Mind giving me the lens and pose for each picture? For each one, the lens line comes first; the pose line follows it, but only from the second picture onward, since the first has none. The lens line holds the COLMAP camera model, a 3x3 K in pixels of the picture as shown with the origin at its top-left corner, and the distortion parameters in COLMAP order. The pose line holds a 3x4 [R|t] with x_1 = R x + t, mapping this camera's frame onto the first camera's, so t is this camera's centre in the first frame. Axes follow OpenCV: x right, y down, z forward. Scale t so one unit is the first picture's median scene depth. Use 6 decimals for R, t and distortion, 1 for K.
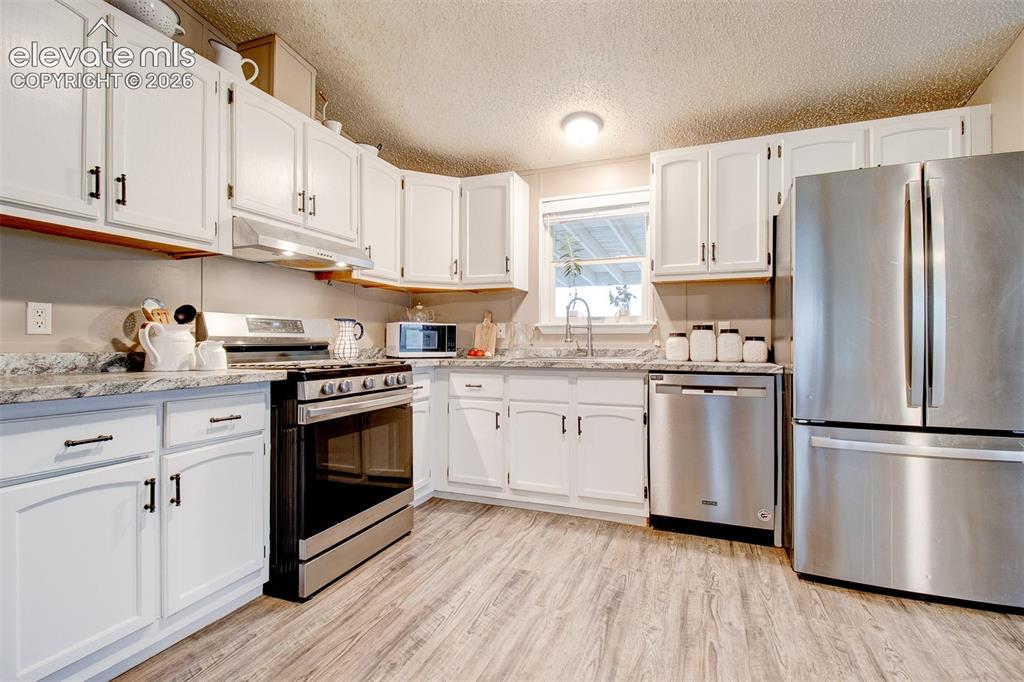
lens RADIAL K [[486.2, 0, 512.0], [0, 486.2, 341.0], [0, 0, 1]] dist [0.015227, -0.000596]
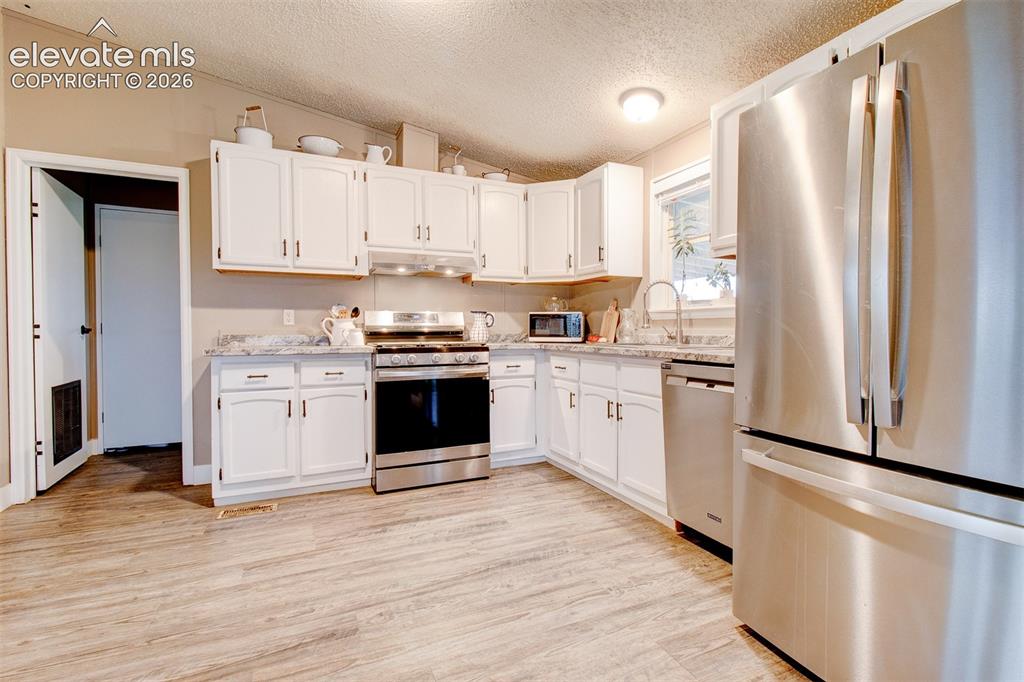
lens RADIAL K [[476.0, 0, 512.0], [0, 476.0, 341.0], [0, 0, 1]] dist [0.016021, -0.000130]
pose [[0.713771, 0.014408, -0.700231, 0.725248], [0.004655, 0.999669, 0.025314, 0.003292], [0.700364, -0.021328, 0.713467, 0.168565]]
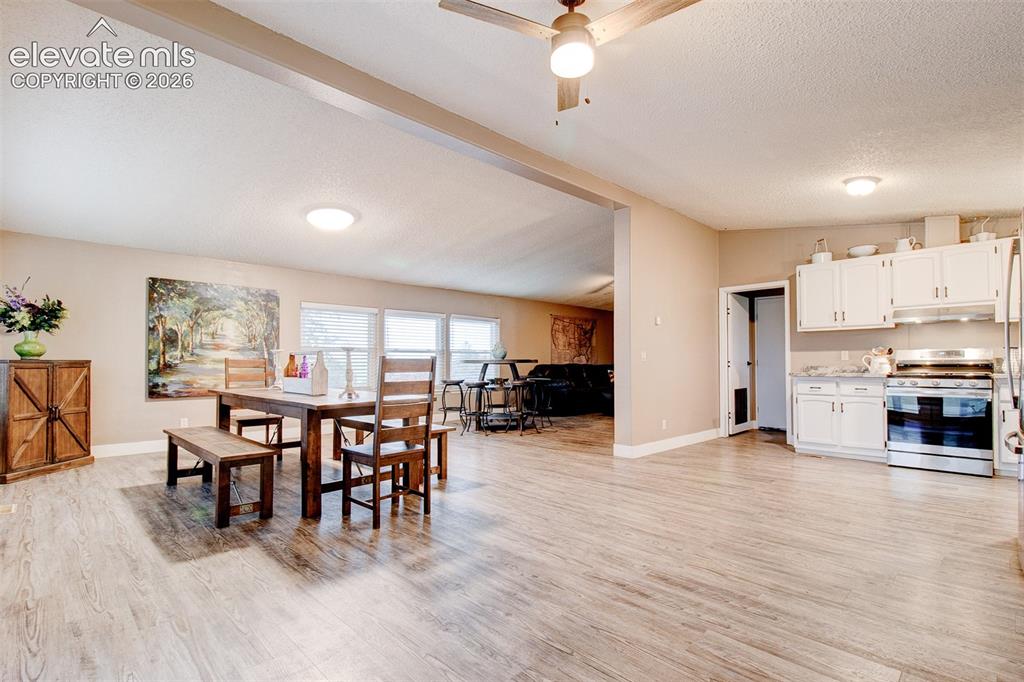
lens RADIAL K [[493.4, 0, 508.6], [0, 493.4, 353.0], [0, 0, 1]] dist [0.002054, -0.000038]
pose [[-0.416400, -0.020933, -0.908940, 2.059417], [0.005102, 0.999665, -0.025360, 0.006594], [0.909167, -0.015198, -0.416154, 0.224575]]
